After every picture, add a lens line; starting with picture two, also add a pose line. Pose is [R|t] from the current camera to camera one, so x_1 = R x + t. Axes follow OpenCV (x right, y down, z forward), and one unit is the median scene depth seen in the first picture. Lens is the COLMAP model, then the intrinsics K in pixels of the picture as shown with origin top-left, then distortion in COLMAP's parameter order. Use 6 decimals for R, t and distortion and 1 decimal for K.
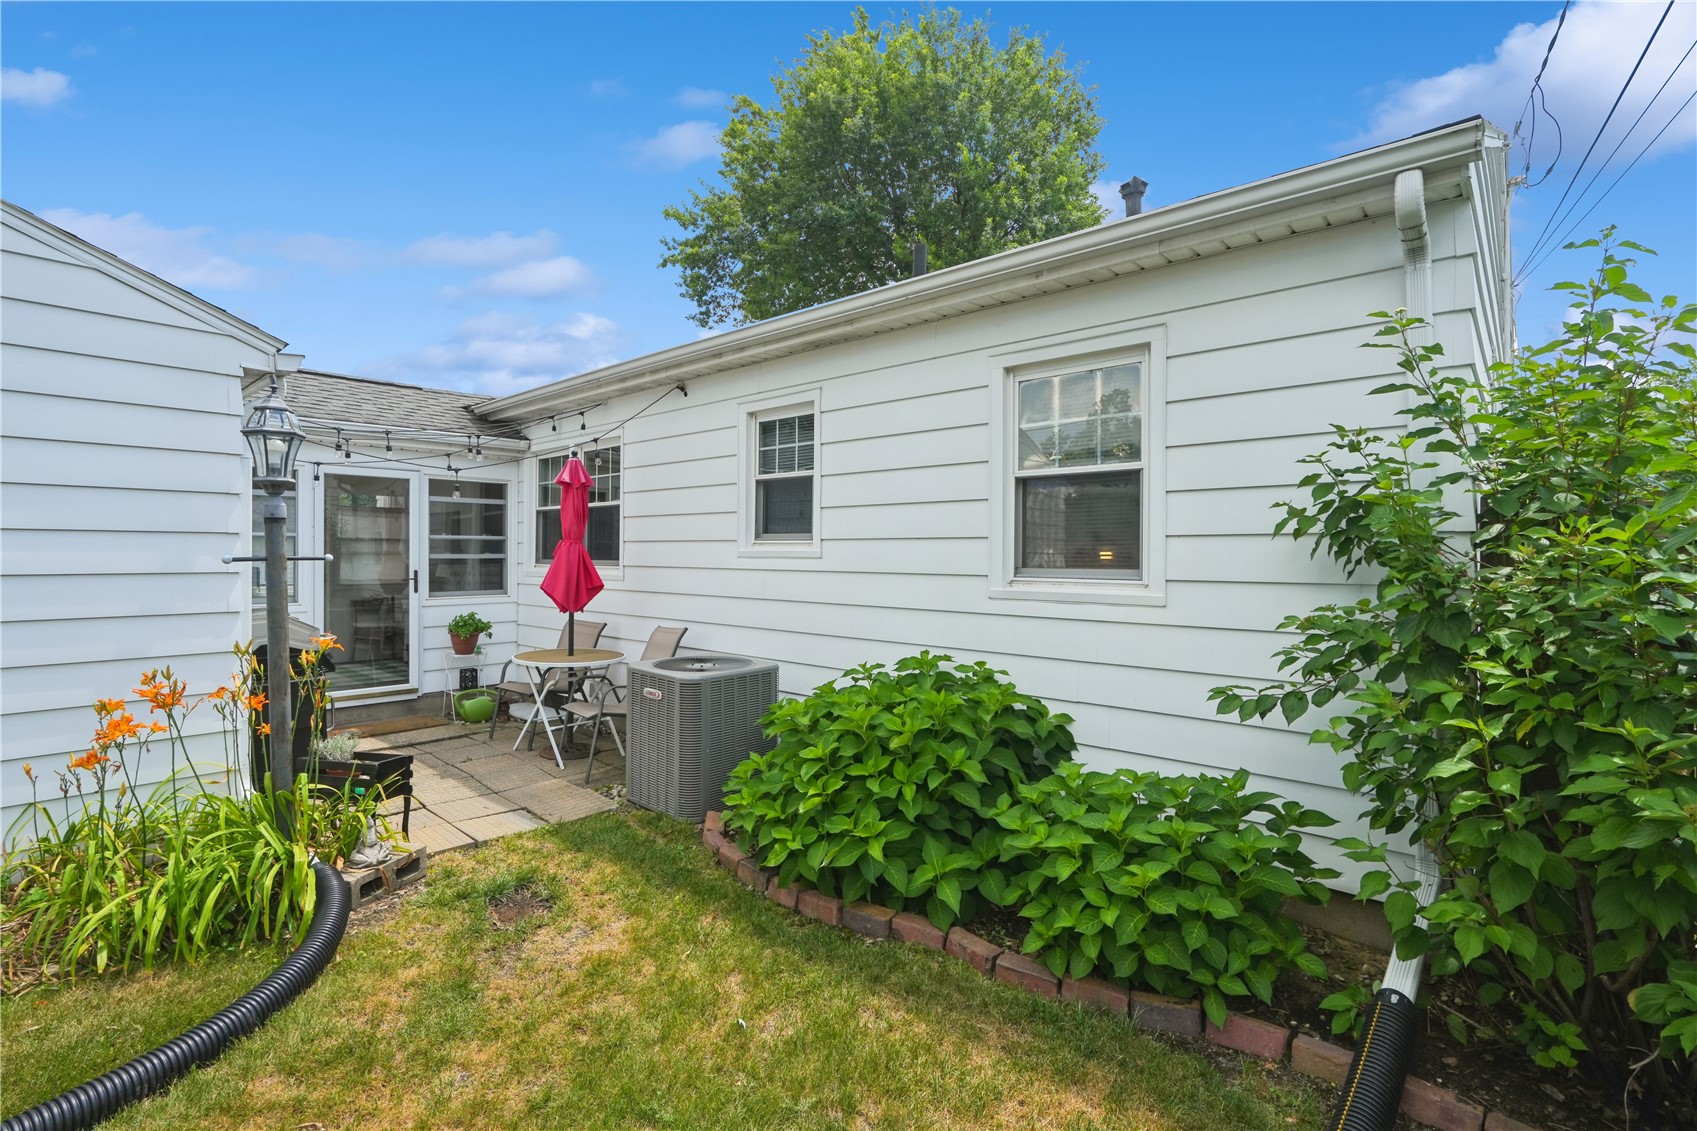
lens RADIAL K [[757.2, 0, 848.5], [0, 757.2, 565.5], [0, 0, 1]] dist [-0.014268, -0.000139]
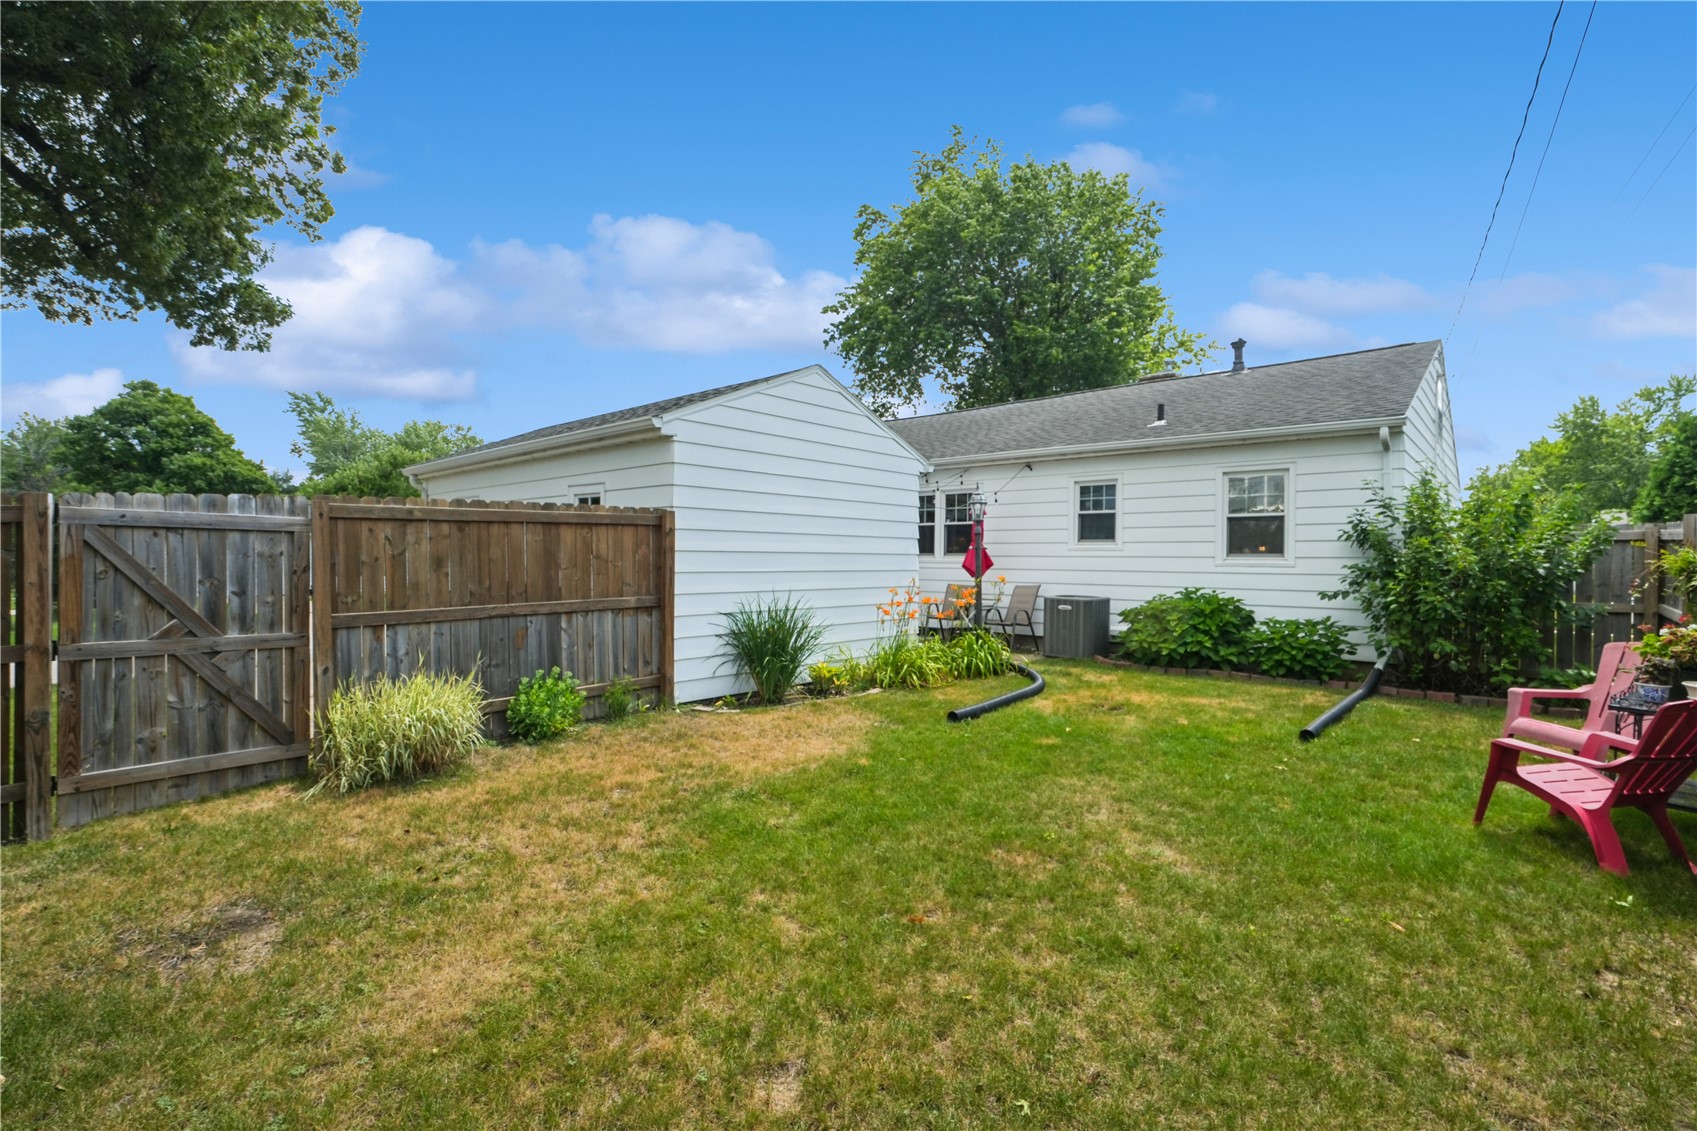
lens RADIAL K [[757.2, 0, 848.5], [0, 757.2, 565.5], [0, 0, 1]] dist [-0.014268, -0.000139]
pose [[0.999965, 0.003735, -0.007543, -1.026349], [-0.003796, 0.999961, -0.008013, 0.068030], [0.007512, 0.008041, 0.999939, -1.515171]]
